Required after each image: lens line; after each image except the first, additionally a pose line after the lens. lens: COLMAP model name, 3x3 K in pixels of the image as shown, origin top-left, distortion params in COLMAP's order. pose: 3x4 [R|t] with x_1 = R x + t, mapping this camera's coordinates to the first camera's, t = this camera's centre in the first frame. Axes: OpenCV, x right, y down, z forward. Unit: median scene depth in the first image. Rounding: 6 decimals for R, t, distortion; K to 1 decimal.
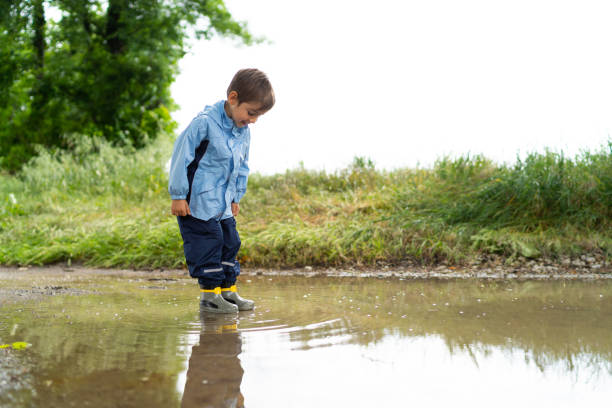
lens RADIAL K [[595.7, 0, 306.0], [0, 595.7, 204.0], [0, 0, 1]] dist [0.000837, -0.000245]
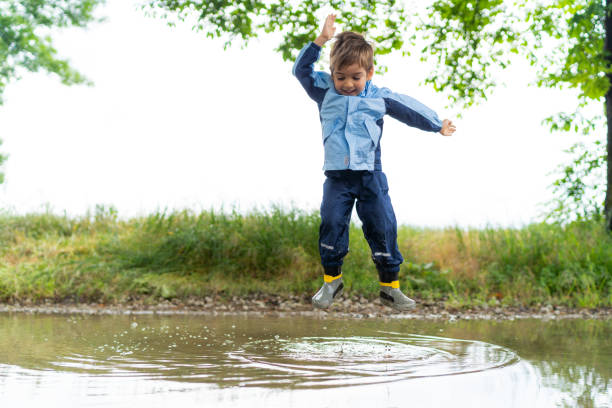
lens RADIAL K [[595.7, 0, 306.0], [0, 595.7, 204.0], [0, 0, 1]] dist [0.000837, -0.000245]
pose [[0.972017, 0.055778, 0.228192, 0.268476], [-0.039582, 0.996401, -0.074949, -0.016797], [-0.231551, 0.063820, 0.970727, -0.204524]]
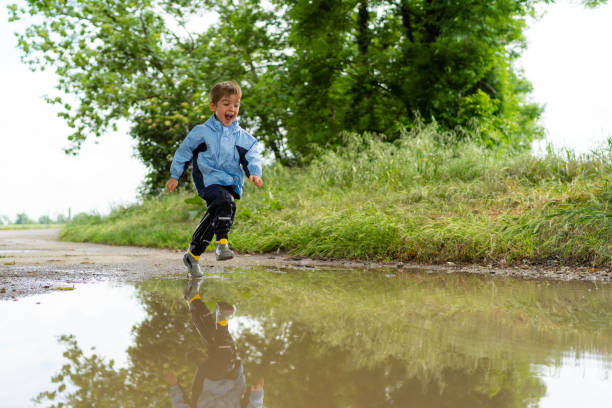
lens RADIAL K [[675.4, 0, 306.0], [0, 675.4, 204.0], [0, 0, 1]] dist [0.000286, -0.001277]
pose [[0.827518, -0.005693, -0.561410, 0.335111], [0.010038, 0.999939, 0.004656, 0.003349], [0.561349, -0.009488, 0.827525, -0.025051]]
